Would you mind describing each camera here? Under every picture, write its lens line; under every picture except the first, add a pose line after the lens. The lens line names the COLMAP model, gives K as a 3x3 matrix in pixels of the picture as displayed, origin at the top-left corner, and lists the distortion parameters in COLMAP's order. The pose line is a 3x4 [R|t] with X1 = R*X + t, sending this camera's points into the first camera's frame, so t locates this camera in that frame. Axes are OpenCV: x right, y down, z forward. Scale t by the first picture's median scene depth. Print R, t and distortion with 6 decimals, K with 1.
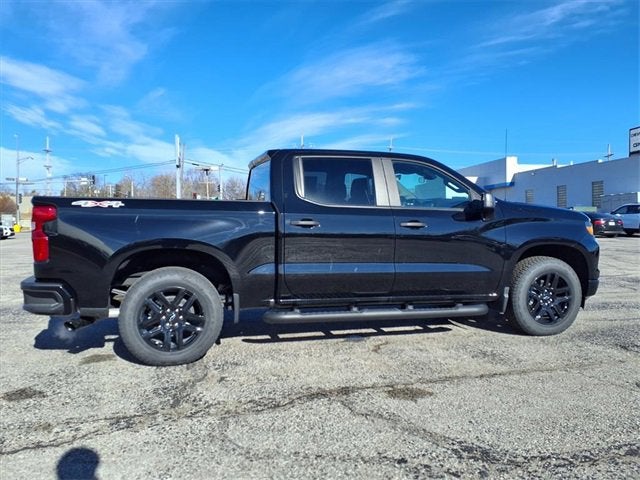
lens RADIAL K [[503.6, 0, 320.2], [0, 503.6, 249.3], [0, 0, 1]] dist [0.044859, -0.054456]
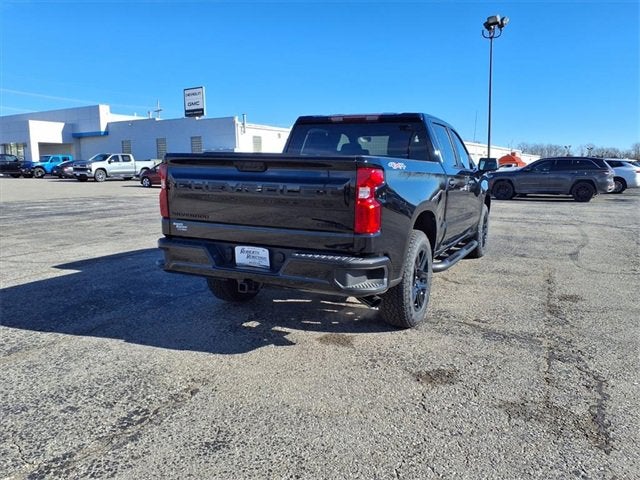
lens RADIAL K [[504.9, 0, 319.5], [0, 504.9, 241.5], [0, 0, 1]] dist [0.036910, -0.041925]
pose [[0.664114, -0.099531, 0.740976, -1.160491], [0.038075, 0.994315, 0.099435, -0.045538], [-0.746661, -0.037824, 0.664128, 0.473718]]
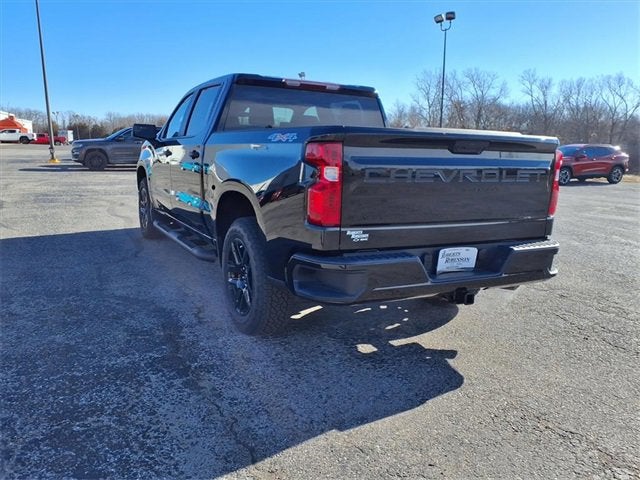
lens RADIAL K [[518.2, 0, 311.9], [0, 518.2, 233.6], [0, 0, 1]] dist [0.035515, -0.046970]
pose [[-0.187875, -0.171107, 0.967174, -1.251108], [0.041385, 0.982455, 0.181849, -0.111466], [-0.981321, 0.074191, -0.177497, 1.456104]]
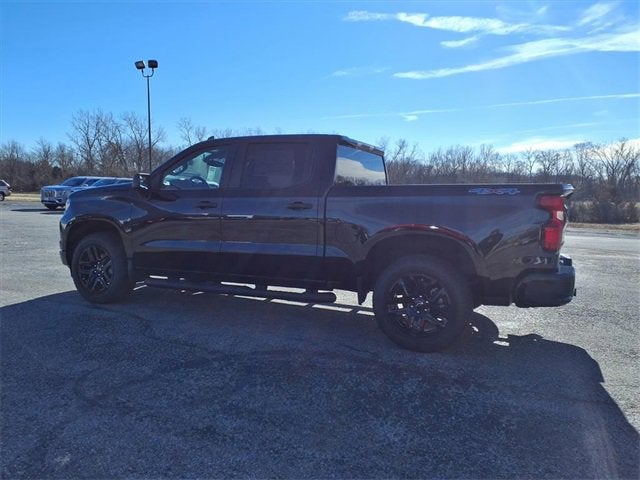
lens RADIAL K [[517.2, 0, 313.4], [0, 517.2, 241.2], [0, 0, 1]] dist [0.050504, -0.065360]
pose [[-0.748013, -0.071519, 0.659819, -0.933959], [0.032283, 0.989079, 0.143806, -0.171986], [-0.662898, 0.128869, -0.737535, 2.300544]]
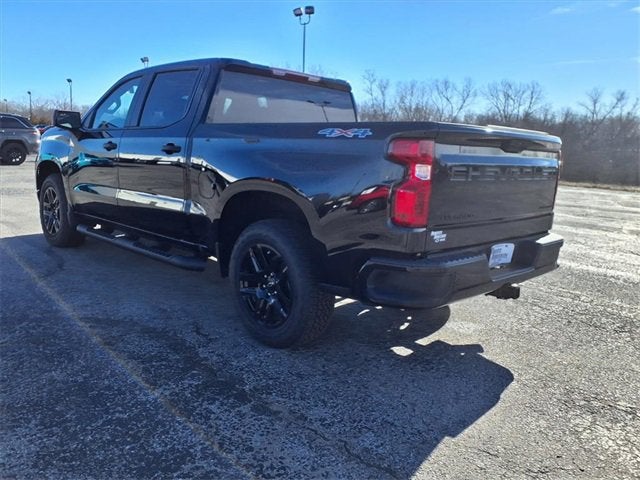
lens RADIAL K [[531.9, 0, 317.8], [0, 531.9, 247.3], [0, 0, 1]] dist [0.022064, -0.006714]
pose [[-0.473346, -0.187423, 0.860707, -1.125675], [0.016261, 0.975077, 0.221271, -0.121654], [-0.880726, 0.118734, -0.458501, 1.711426]]
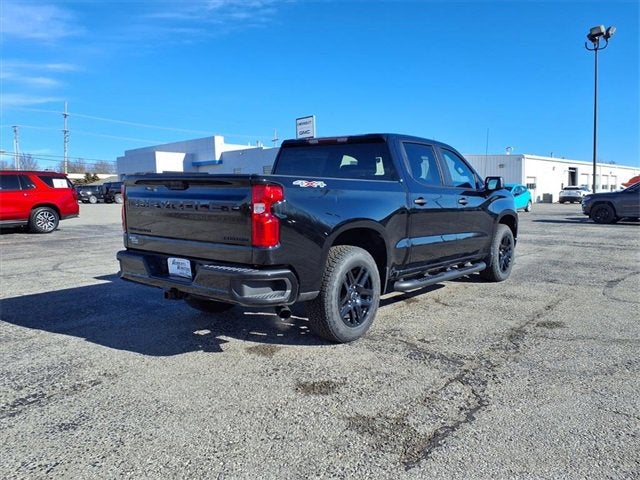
lens RADIAL K [[503.6, 0, 320.2], [0, 503.6, 249.3], [0, 0, 1]] dist [0.044859, -0.054456]
pose [[0.812323, -0.062855, 0.579811, -0.931044], [0.035464, 0.997659, 0.058466, -0.018027], [-0.582129, -0.026931, 0.812651, 0.210814]]
